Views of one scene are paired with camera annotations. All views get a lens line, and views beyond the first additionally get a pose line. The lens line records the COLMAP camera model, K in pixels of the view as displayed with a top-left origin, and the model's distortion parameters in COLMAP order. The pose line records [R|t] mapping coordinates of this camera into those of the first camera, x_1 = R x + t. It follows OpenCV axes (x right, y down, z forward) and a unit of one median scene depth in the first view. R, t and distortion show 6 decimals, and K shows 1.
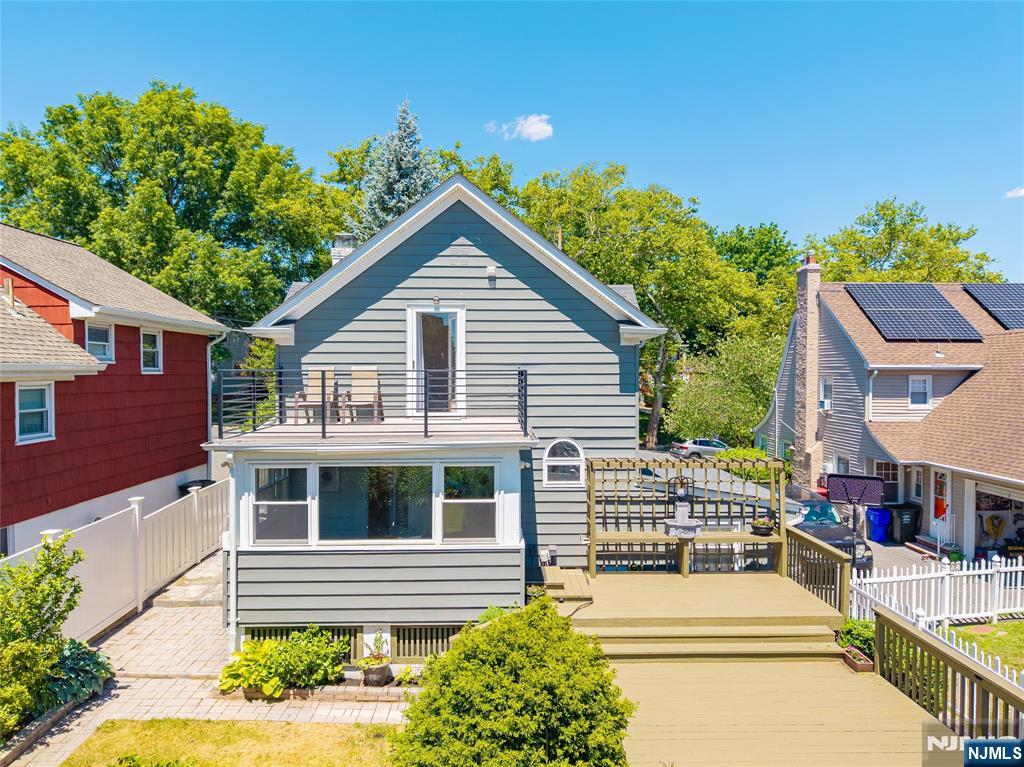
lens RADIAL K [[682.2, 0, 512.6], [0, 682.2, 385.9], [0, 0, 1]] dist [0.001361, -0.004413]
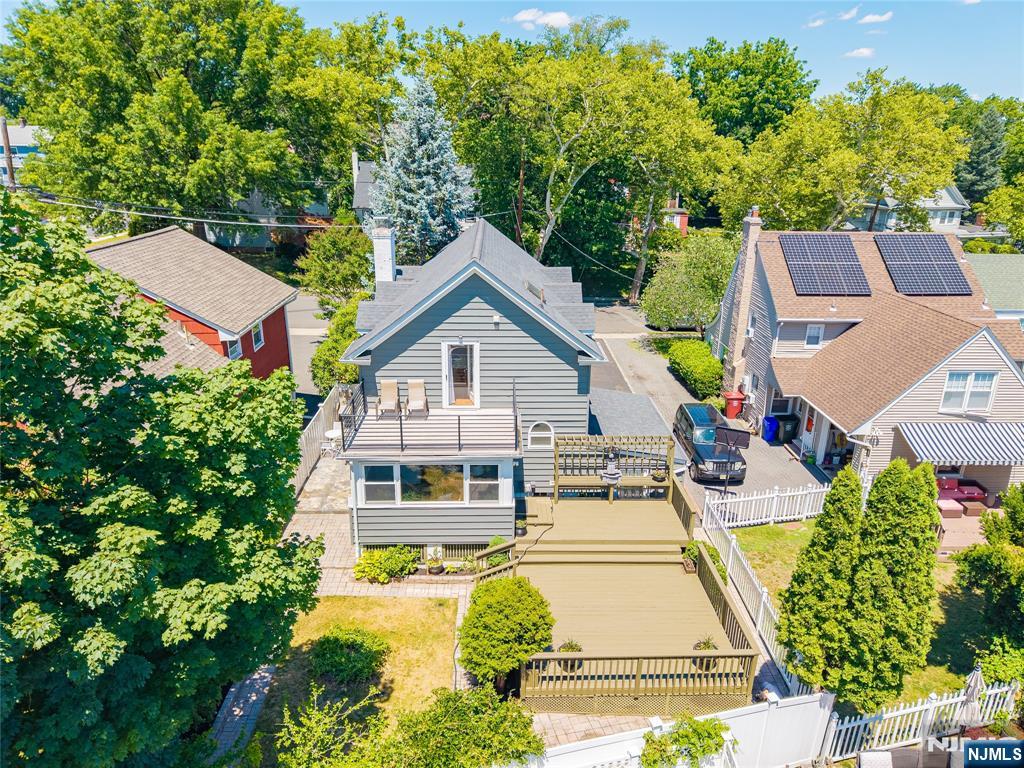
lens RADIAL K [[682.2, 0, 513.4], [0, 682.2, 382.7], [0, 0, 1]] dist [0.001361, -0.004413]
pose [[0.999930, 0.011396, 0.003090, 0.003725], [-0.011794, 0.951150, 0.308503, -0.503050], [0.000577, -0.308518, 0.951218, -0.492021]]
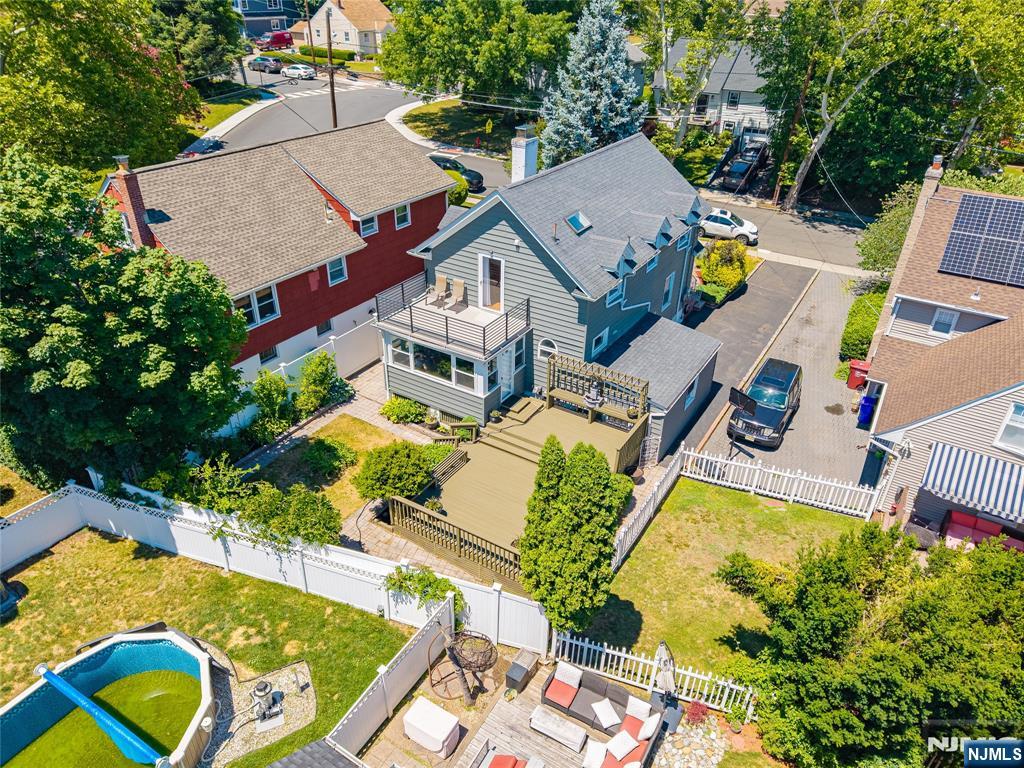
lens RADIAL K [[682.2, 0, 521.0], [0, 682.2, 381.8], [0, 0, 1]] dist [0.001361, -0.004413]
pose [[0.836860, 0.293747, -0.461928, 0.904202], [-0.029593, 0.866875, 0.497647, -0.738232], [0.546616, -0.402791, 0.734146, -0.445560]]
